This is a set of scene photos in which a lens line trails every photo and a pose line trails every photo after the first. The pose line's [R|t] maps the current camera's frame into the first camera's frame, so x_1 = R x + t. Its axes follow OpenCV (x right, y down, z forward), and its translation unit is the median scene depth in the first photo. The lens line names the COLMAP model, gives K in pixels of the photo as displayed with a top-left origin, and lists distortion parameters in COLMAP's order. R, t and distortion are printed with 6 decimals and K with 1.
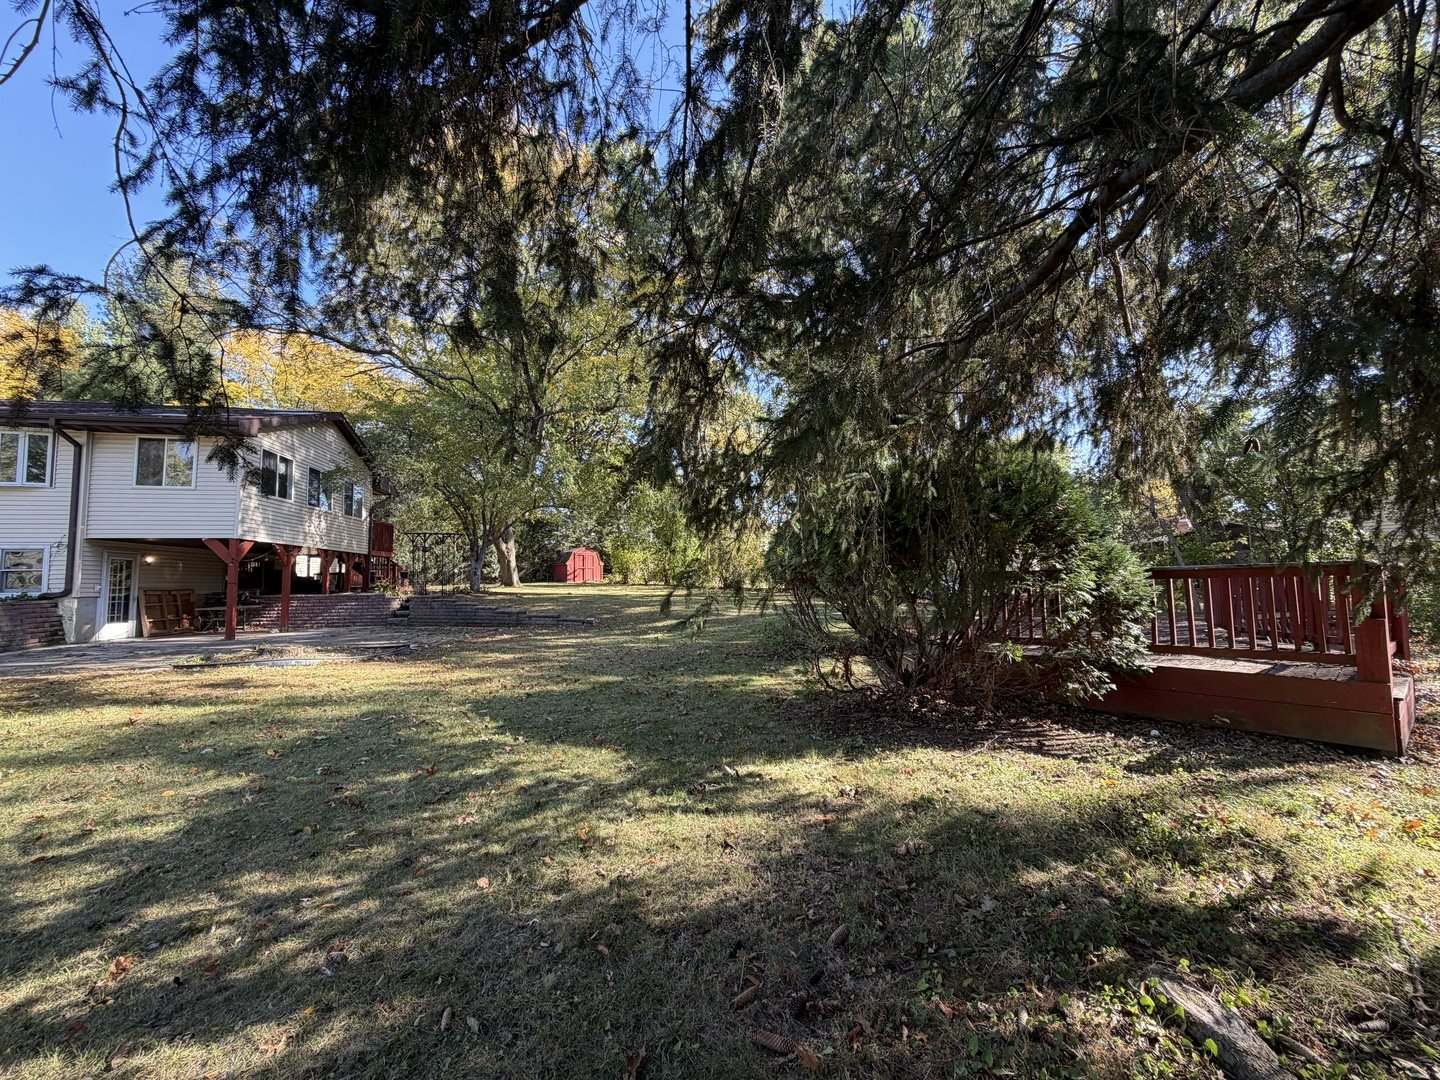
lens RADIAL K [[572.7, 0, 720.0], [0, 572.7, 540.0], [0, 0, 1]] dist [-0.001371, -0.000118]
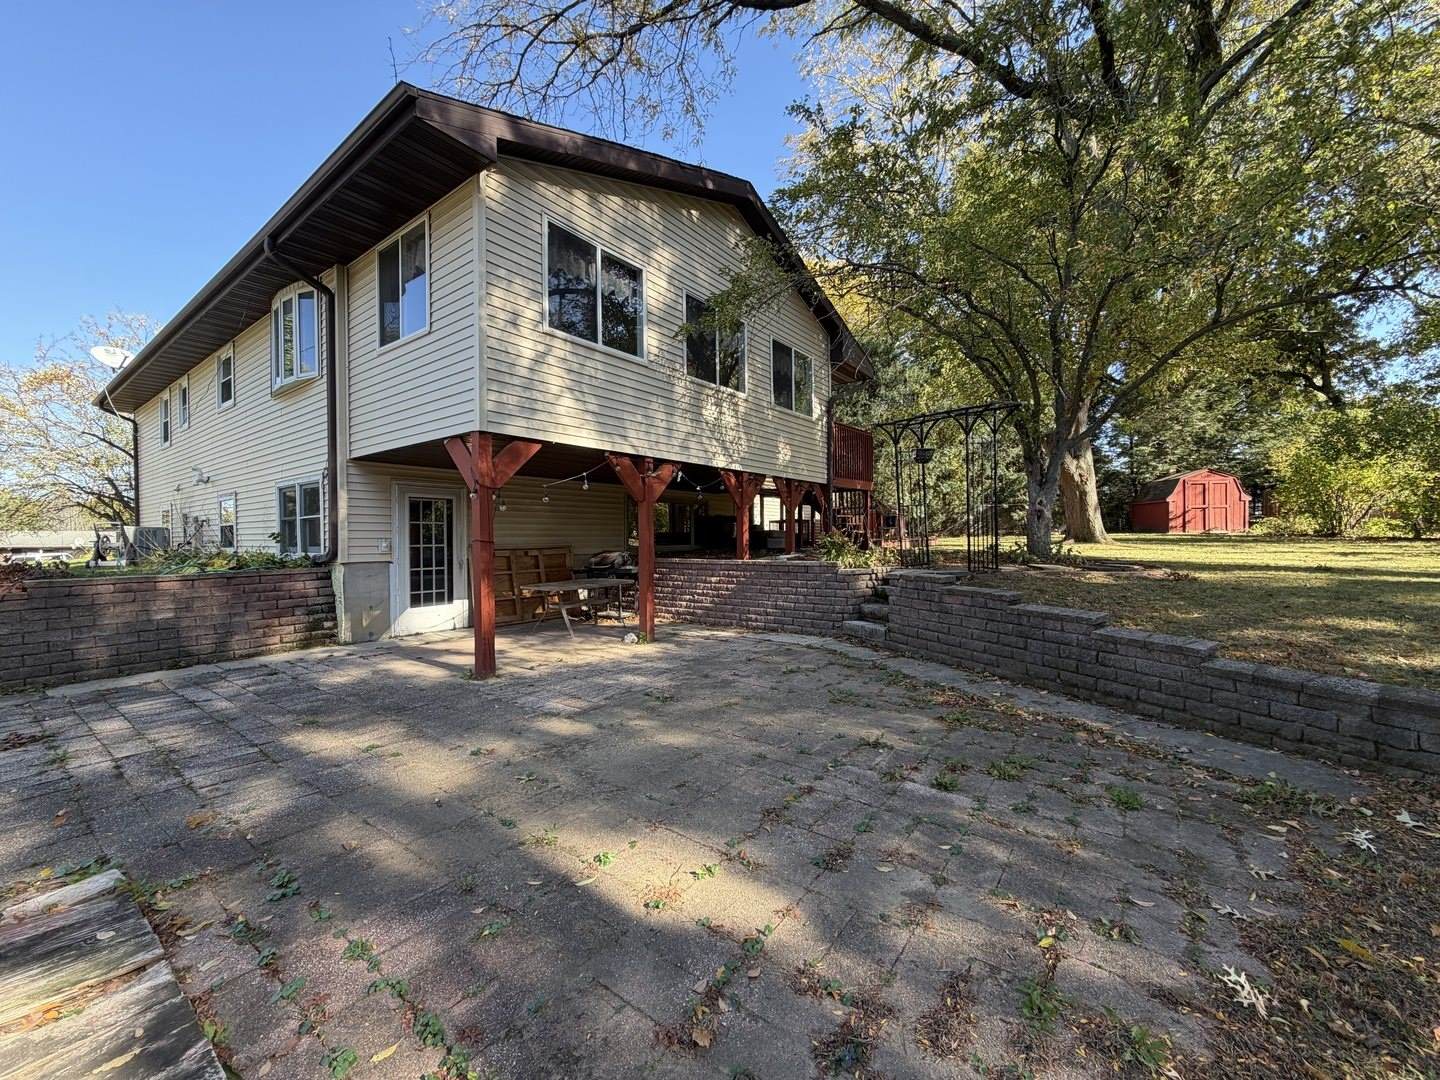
lens RADIAL K [[572.7, 0, 720.0], [0, 572.7, 540.0], [0, 0, 1]] dist [-0.001371, -0.000118]
pose [[0.673618, 0.012070, -0.738981, -0.253553], [0.054169, 0.996371, 0.065652, 0.033641], [0.737091, -0.084254, 0.670520, 0.504188]]
